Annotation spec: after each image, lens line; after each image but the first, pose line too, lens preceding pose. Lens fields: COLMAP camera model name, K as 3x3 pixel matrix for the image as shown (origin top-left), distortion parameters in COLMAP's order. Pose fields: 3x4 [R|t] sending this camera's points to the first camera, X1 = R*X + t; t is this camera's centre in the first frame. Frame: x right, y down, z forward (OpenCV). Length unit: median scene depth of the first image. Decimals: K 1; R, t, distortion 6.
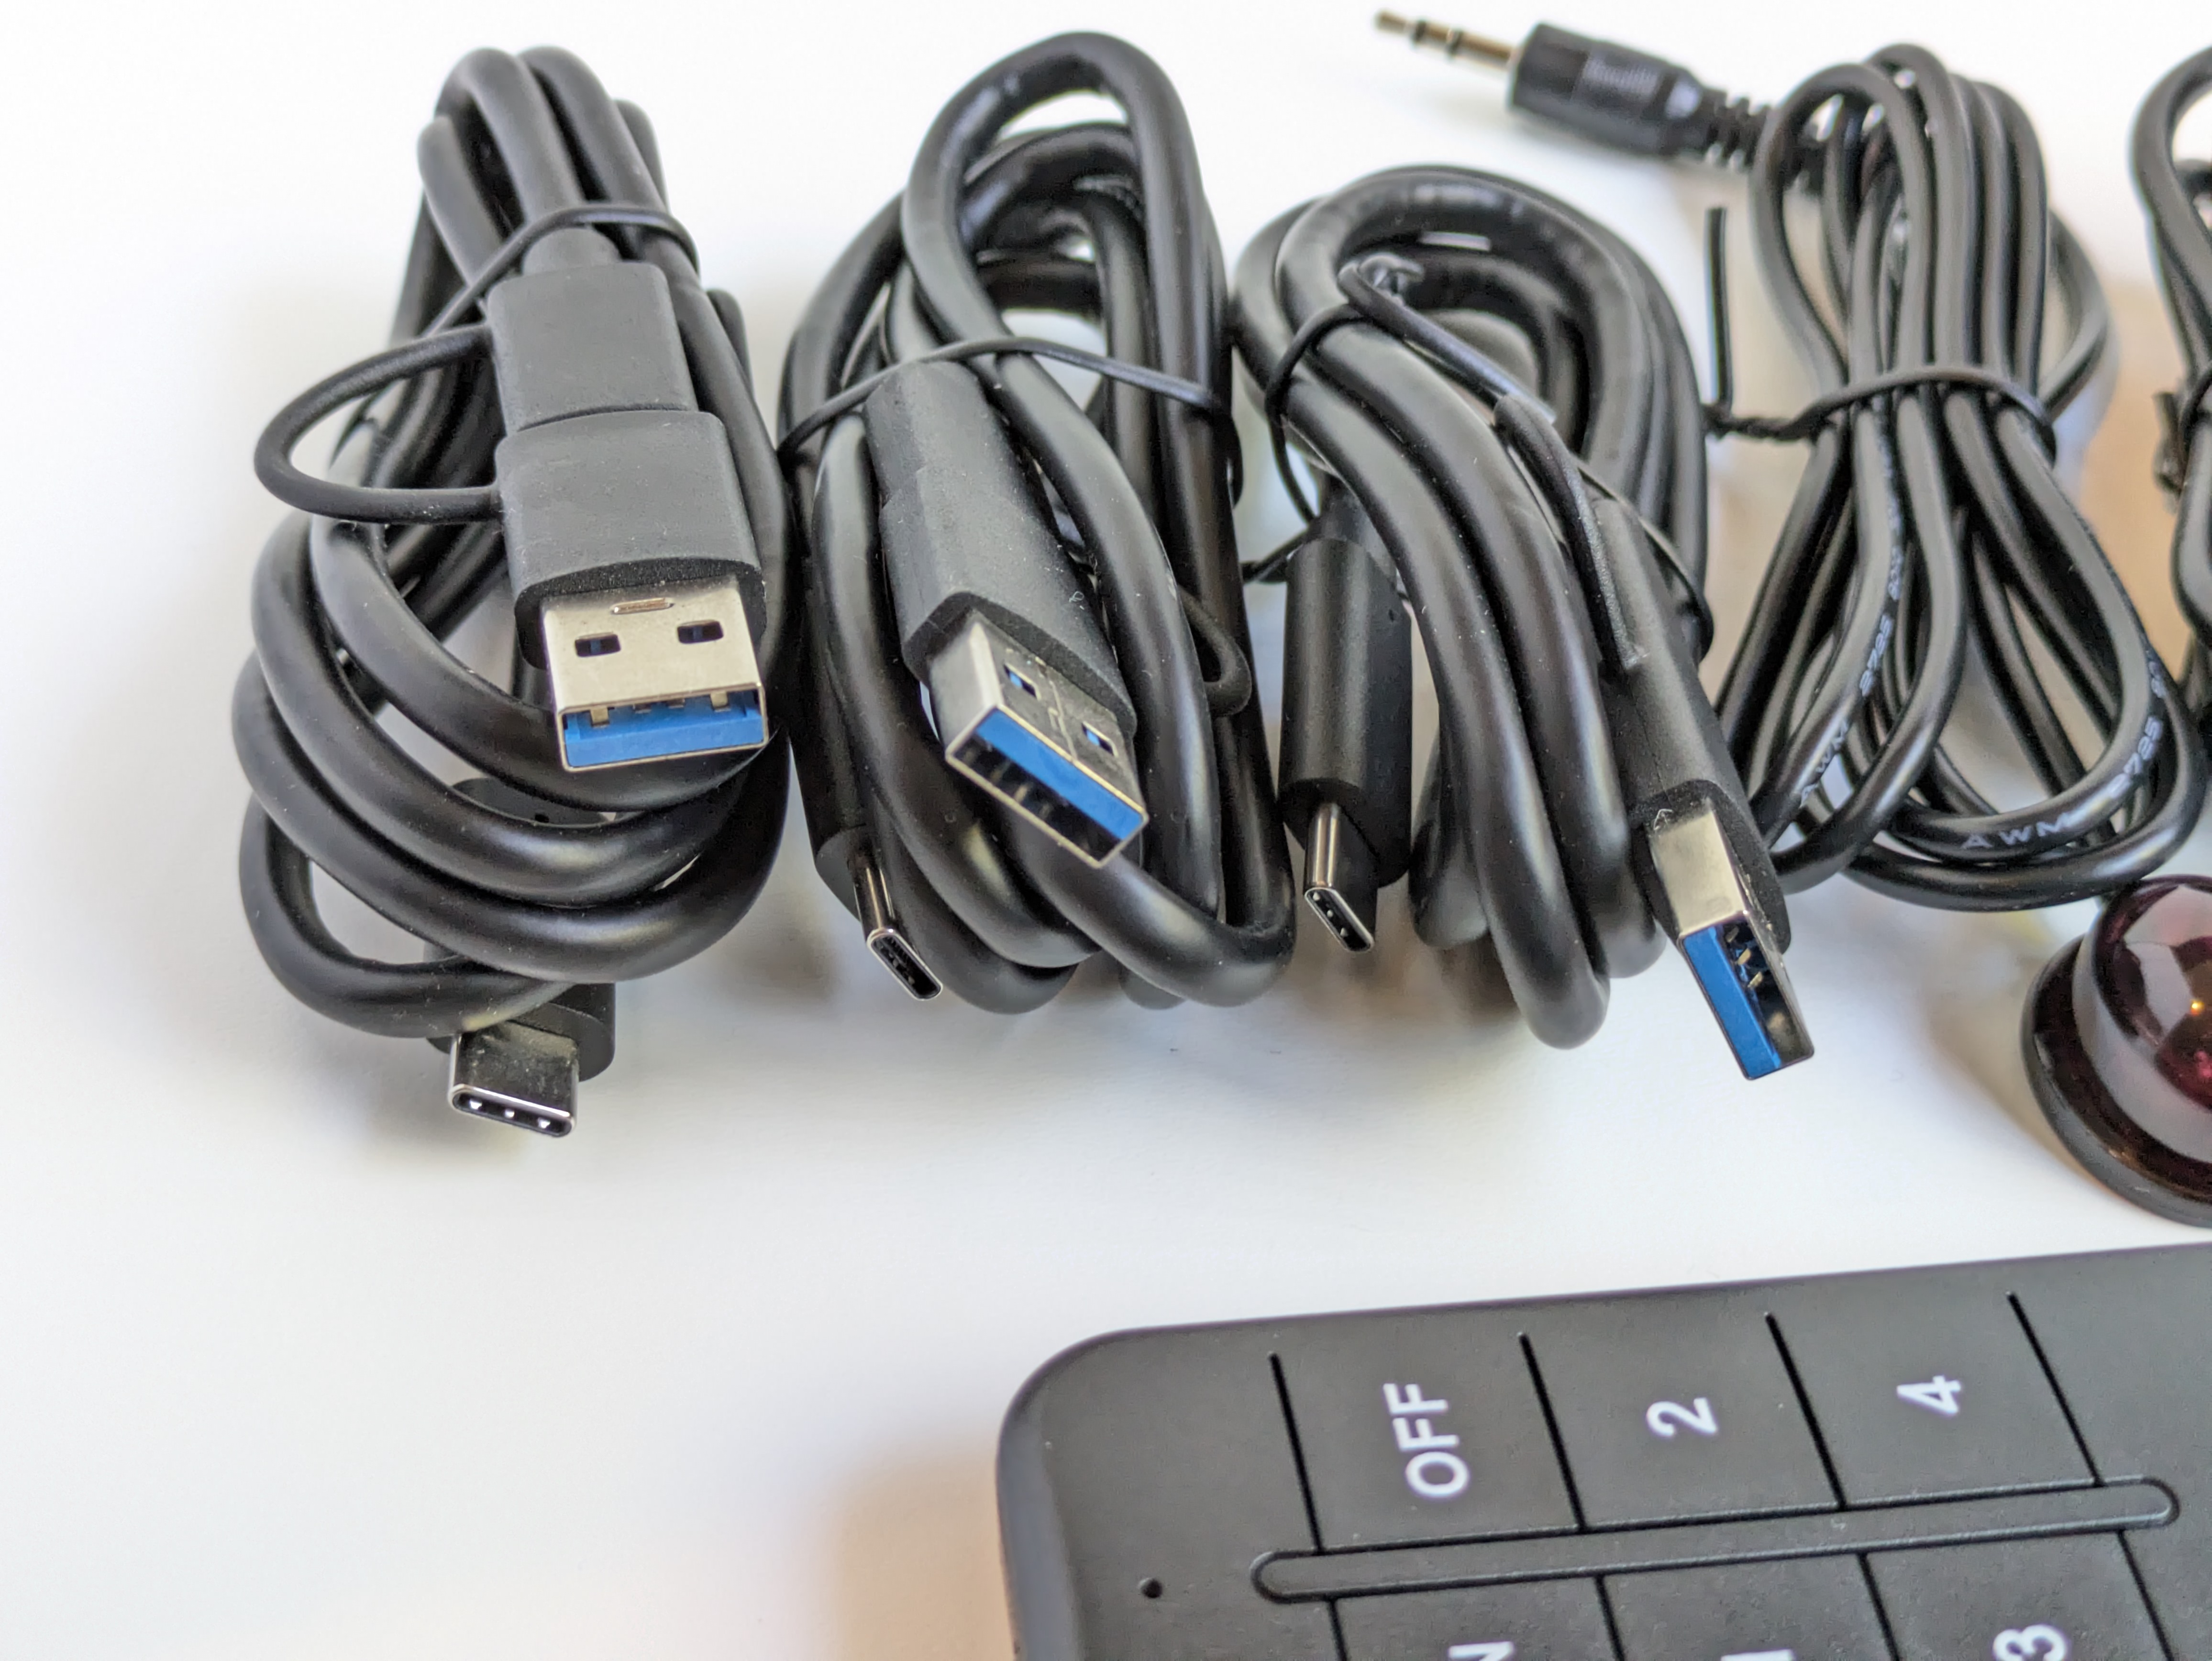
lens RADIAL K [[3310.4, 0, 1057.3], [0, 3310.4, 832.2], [0, 0, 1]] dist [0.073340, -0.363924]
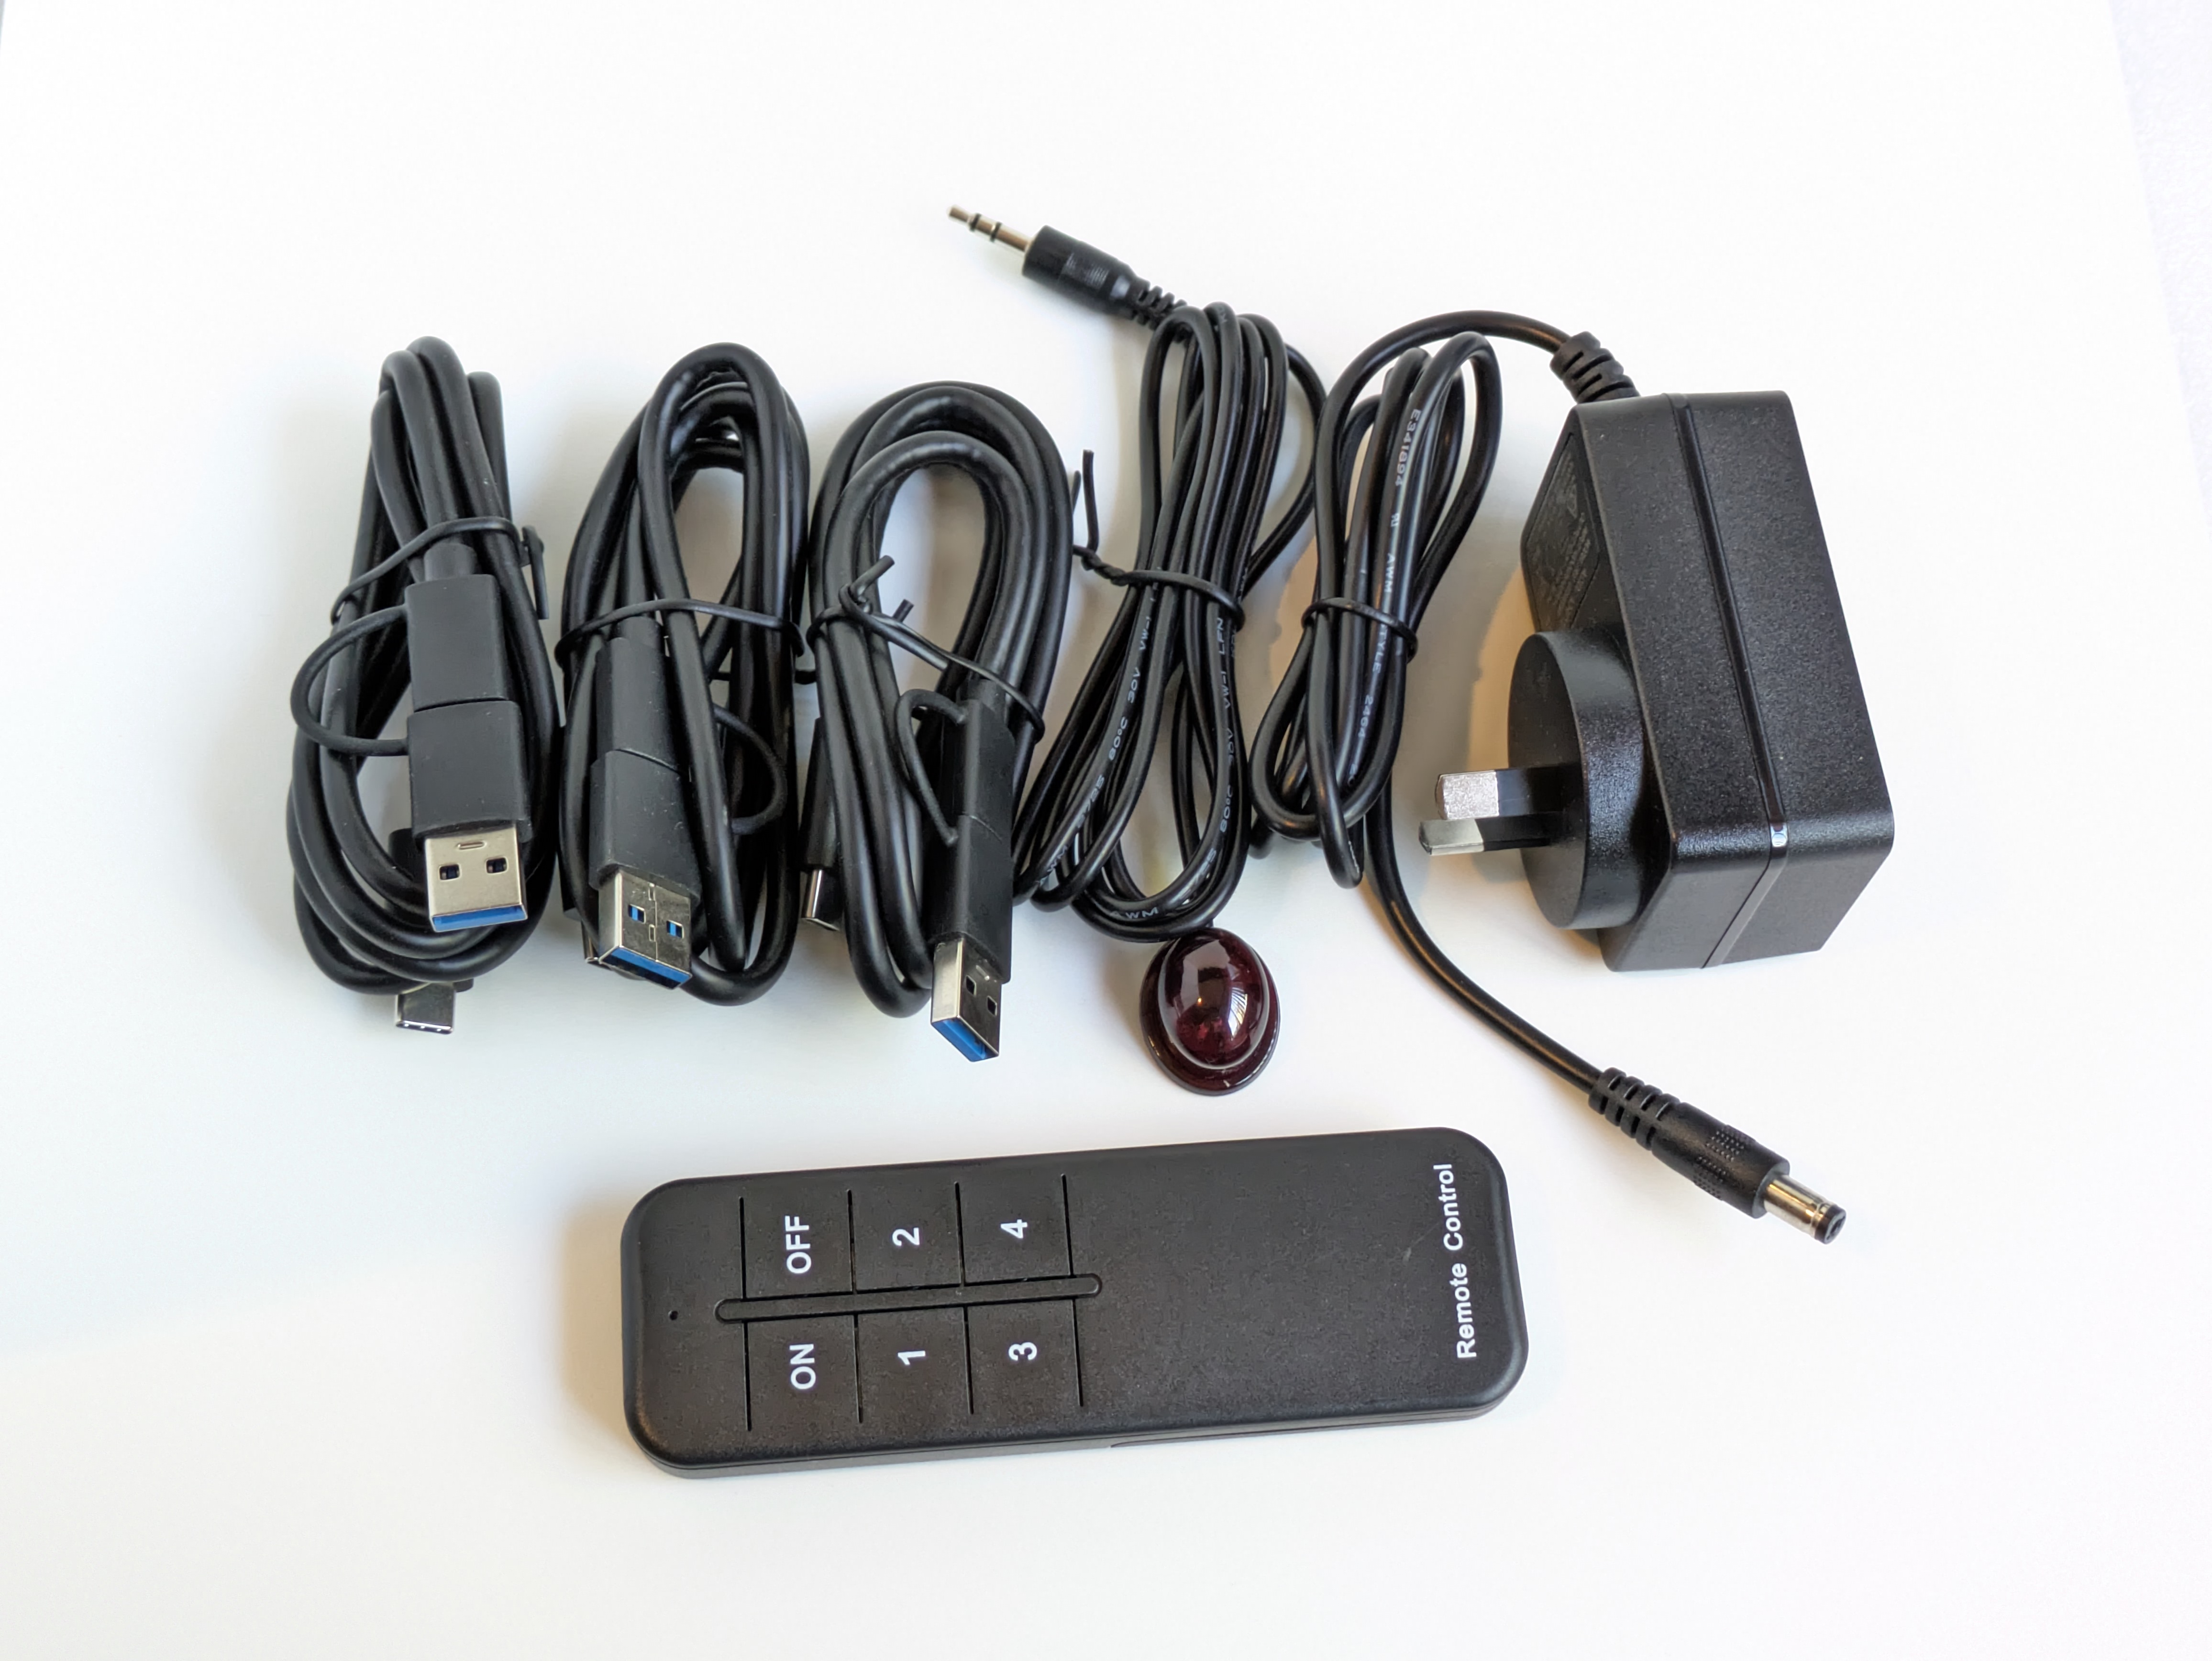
lens RADIAL K [[3276.4, 0, 1099.1], [0, 3276.4, 717.1], [0, 0, 1]] dist [0.059628, -0.152553]
pose [[0.998993, 0.044798, 0.002487, 0.298242], [-0.042630, 0.930460, 0.363906, -1.022852], [0.013988, -0.363645, 0.931433, -1.051435]]
